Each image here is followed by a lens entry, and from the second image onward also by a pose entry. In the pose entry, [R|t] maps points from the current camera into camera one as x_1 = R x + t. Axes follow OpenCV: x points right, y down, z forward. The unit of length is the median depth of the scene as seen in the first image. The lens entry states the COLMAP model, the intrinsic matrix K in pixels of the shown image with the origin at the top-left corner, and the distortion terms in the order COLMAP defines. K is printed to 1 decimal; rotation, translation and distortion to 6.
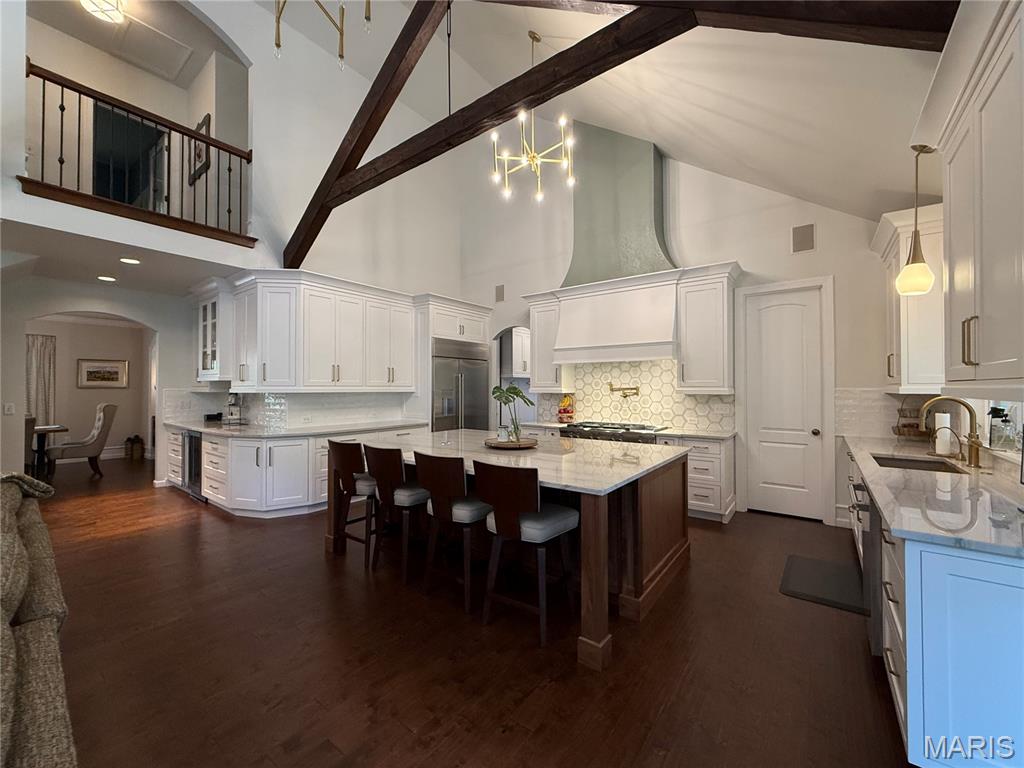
lens RADIAL K [[410.1, 0, 513.4], [0, 410.1, 389.3], [0, 0, 1]] dist [-0.001860, 0.000530]
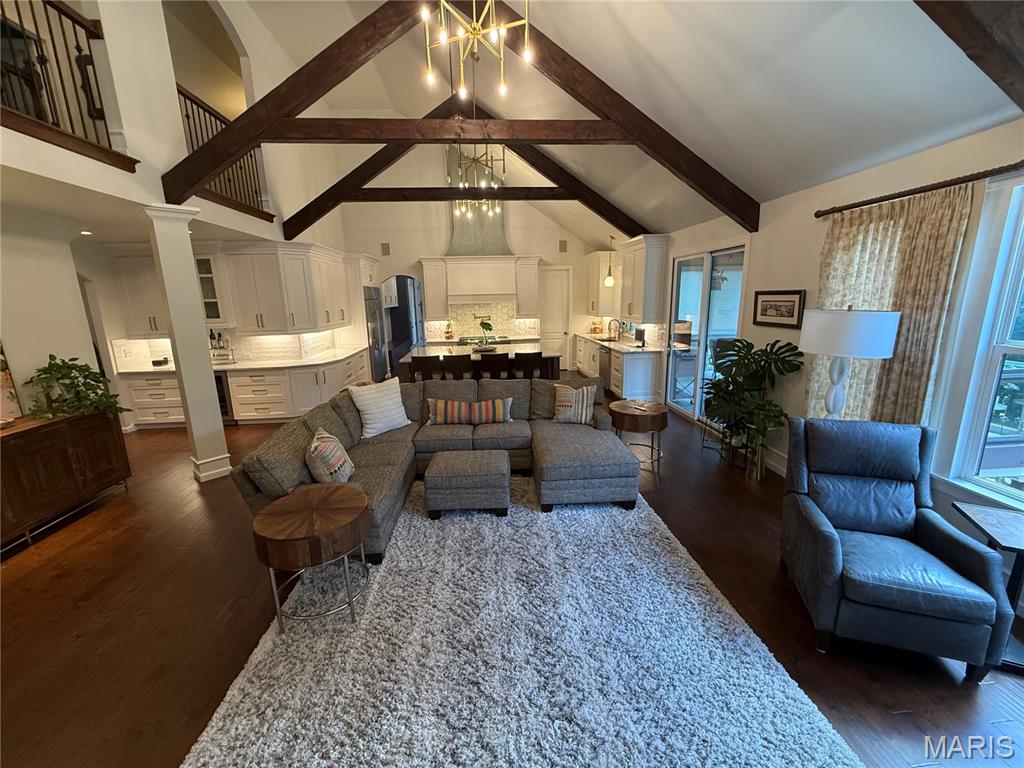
lens RADIAL K [[410.1, 0, 508.7], [0, 410.1, 383.8], [0, 0, 1]] dist [-0.001860, 0.000530]
pose [[0.746860, -0.159025, 0.645687, -1.044671], [0.021019, 0.976145, 0.216099, -0.123152], [-0.664649, -0.147824, 0.732386, -0.534805]]
